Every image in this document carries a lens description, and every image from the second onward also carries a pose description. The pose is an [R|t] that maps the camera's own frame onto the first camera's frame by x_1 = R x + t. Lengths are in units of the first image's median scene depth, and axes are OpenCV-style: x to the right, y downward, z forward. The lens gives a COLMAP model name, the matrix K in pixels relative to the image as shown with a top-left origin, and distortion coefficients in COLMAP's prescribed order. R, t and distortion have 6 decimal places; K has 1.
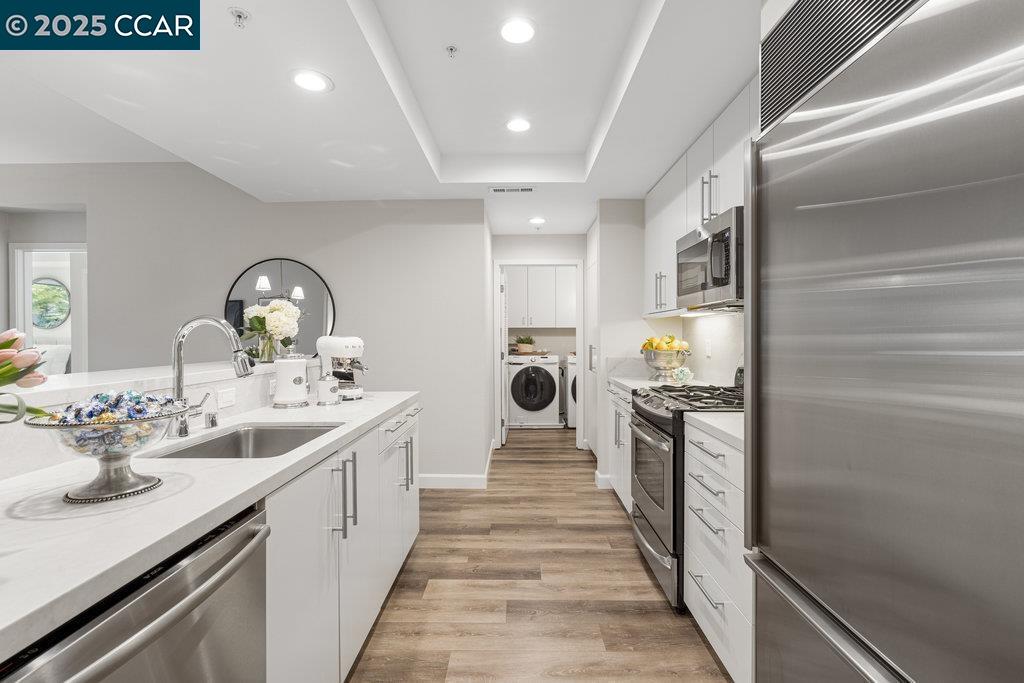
lens RADIAL K [[471.2, 0, 513.6], [0, 471.2, 340.4], [0, 0, 1]] dist [-0.000590, 0.001071]
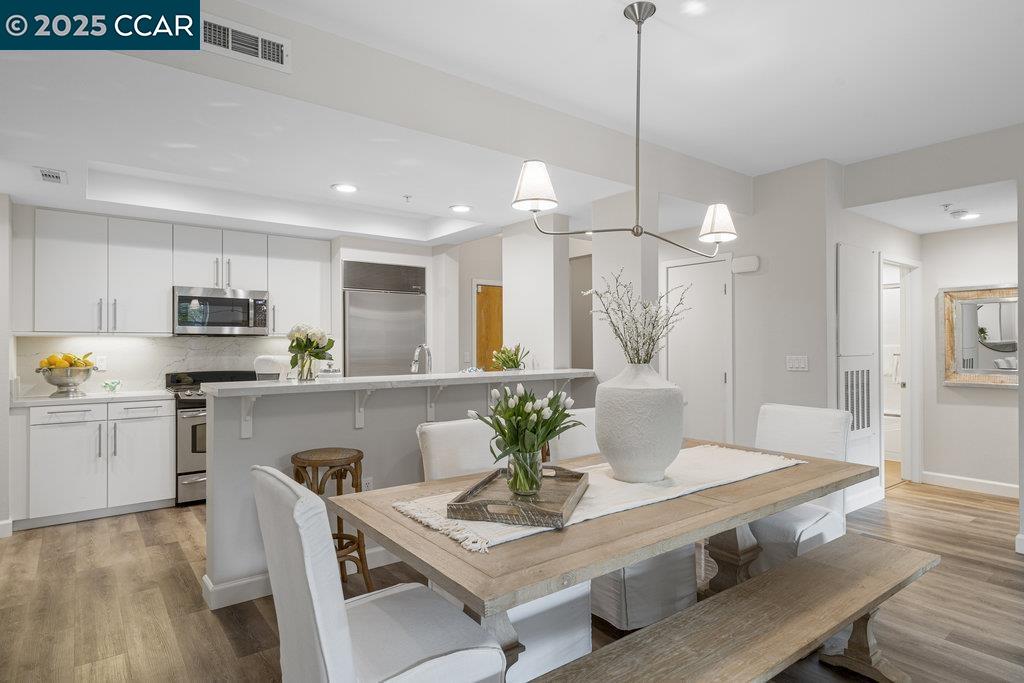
lens RADIAL K [[557.9, 0, 512.2], [0, 557.9, 339.4], [0, 0, 1]] dist [-0.001960, -0.001277]
pose [[-0.615402, 0.011977, 0.788122, -1.783178], [0.012715, 0.999905, -0.005267, -0.032318], [-0.788111, 0.006779, -0.615496, 1.384953]]
